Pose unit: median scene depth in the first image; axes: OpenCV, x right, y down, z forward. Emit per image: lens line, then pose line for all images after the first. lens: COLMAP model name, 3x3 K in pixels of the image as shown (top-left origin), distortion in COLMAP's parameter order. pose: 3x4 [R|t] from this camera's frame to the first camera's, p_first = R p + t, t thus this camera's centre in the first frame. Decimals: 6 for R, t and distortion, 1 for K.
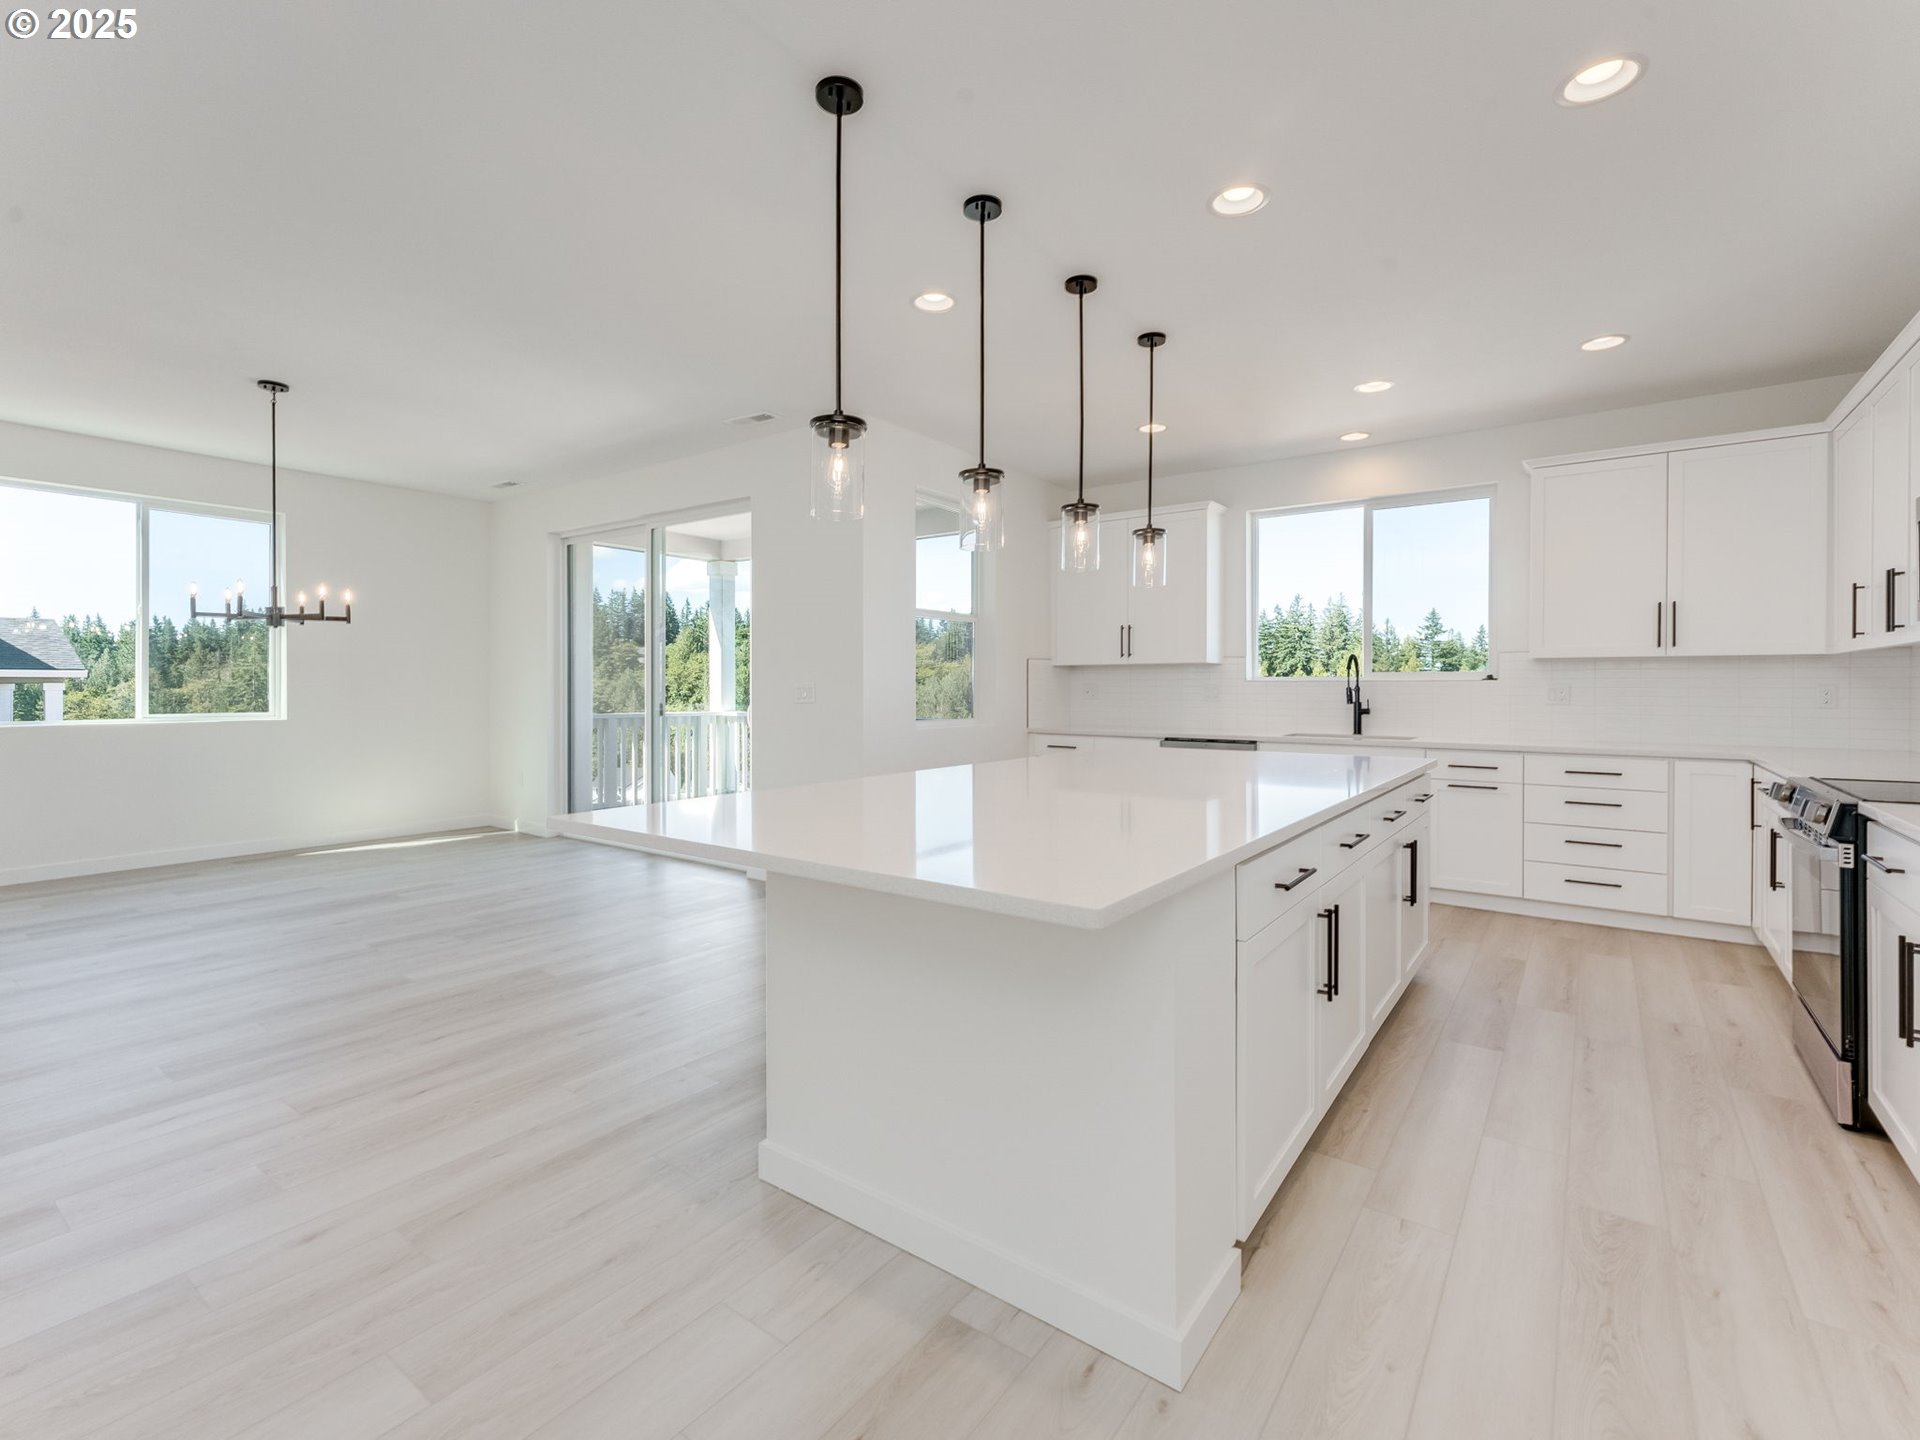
lens RADIAL K [[873.9, 0, 953.1], [0, 873.9, 691.6], [0, 0, 1]] dist [-0.000506, 0.000185]
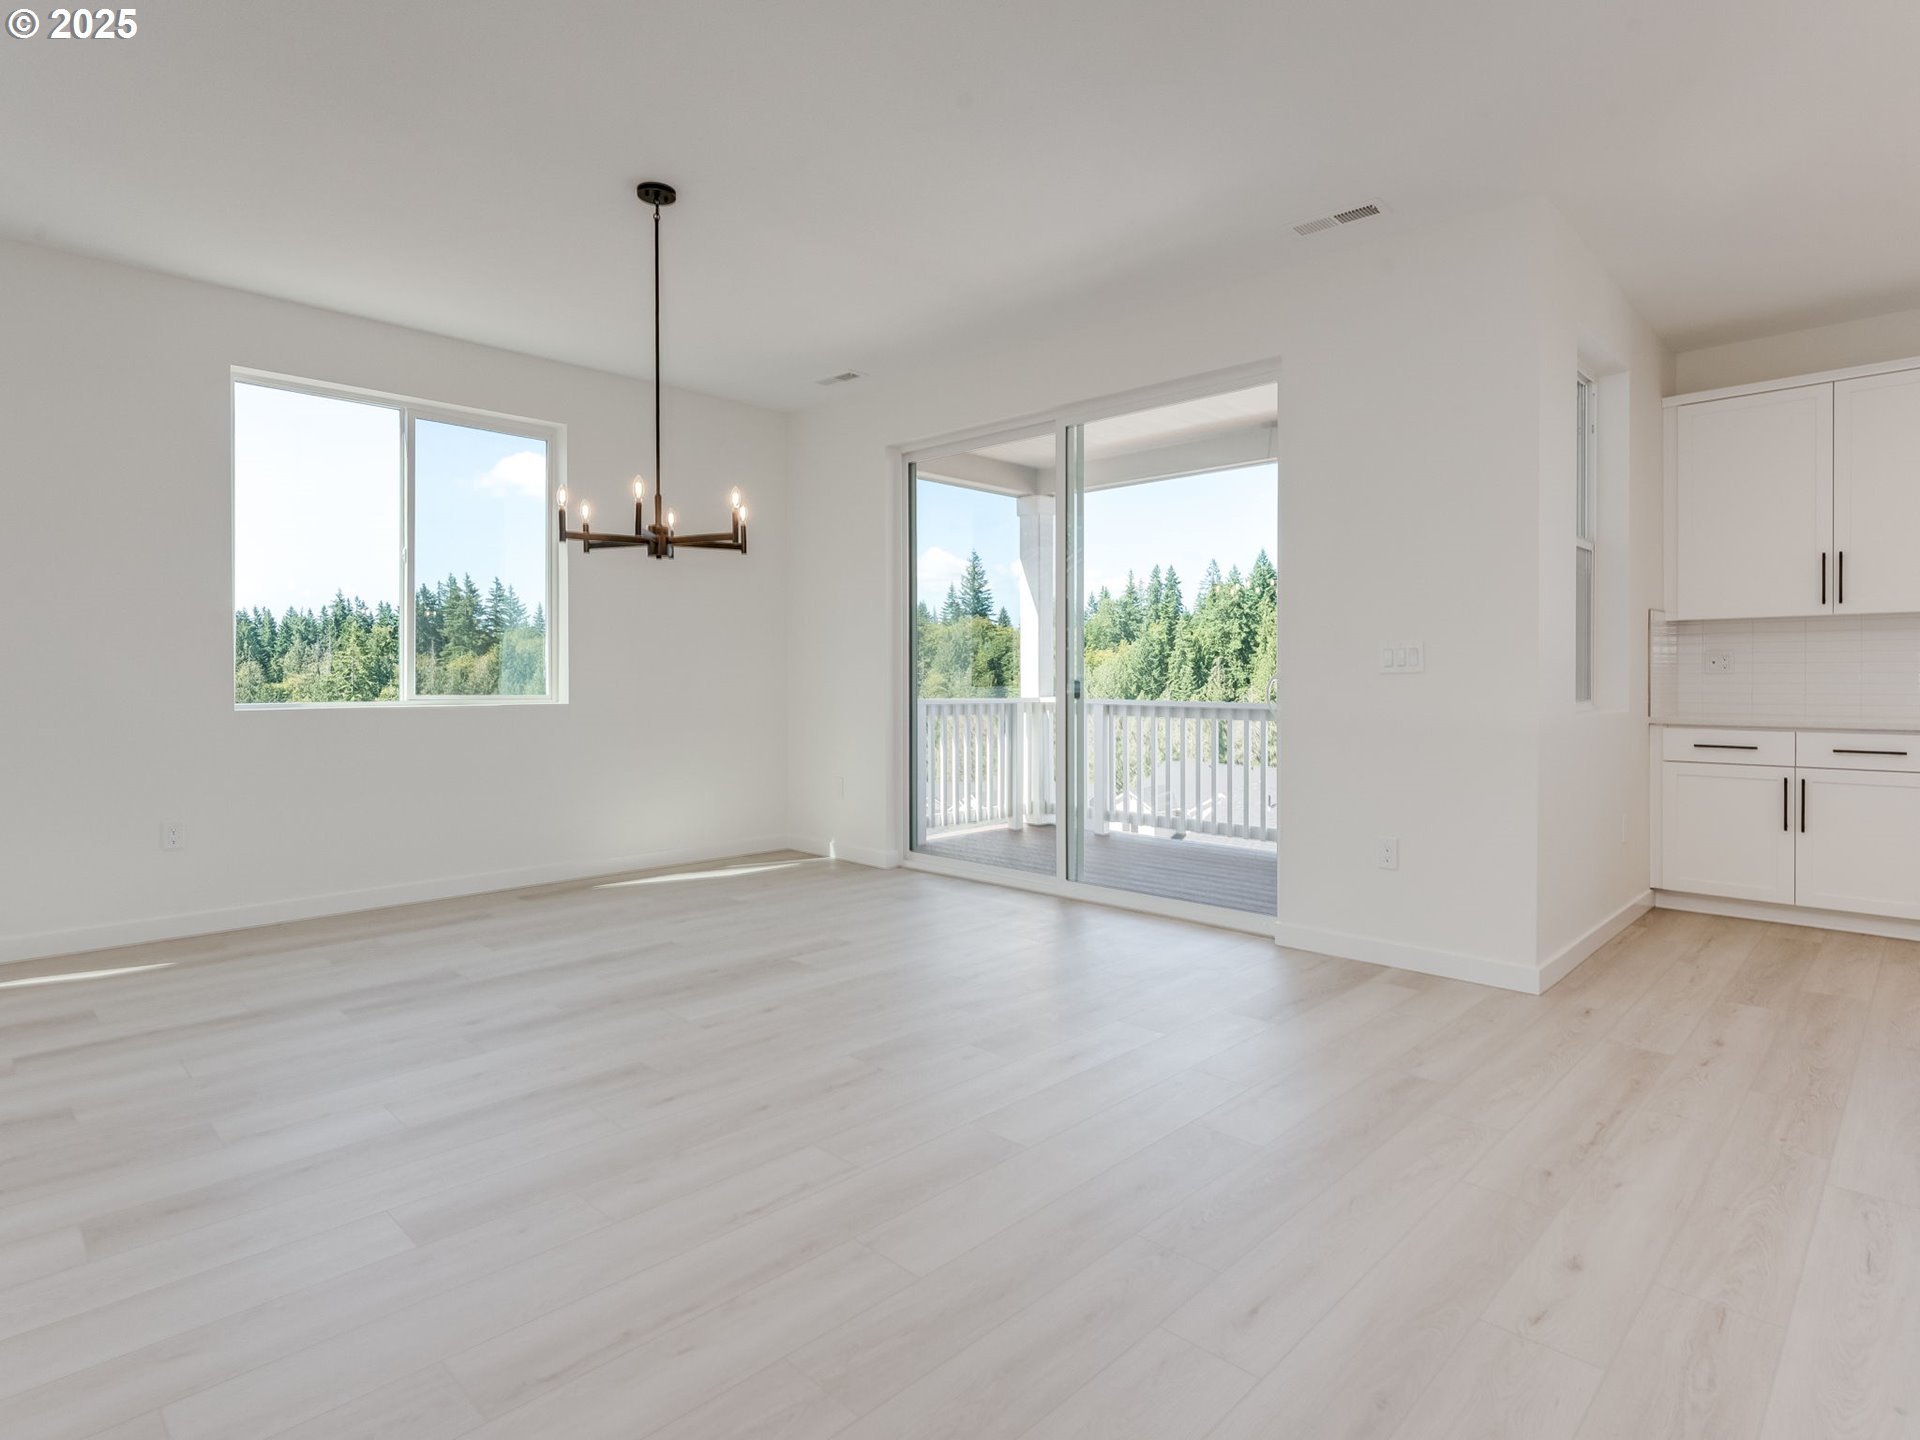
lens RADIAL K [[1019.1, 0, 947.1], [0, 1019.1, 692.0], [0, 0, 1]] dist [0.001148, 0.001594]
pose [[0.990092, -0.001878, -0.140405, -0.410041], [0.002794, 0.999976, 0.006328, 0.022014], [0.140389, -0.006658, 0.990074, 0.238841]]
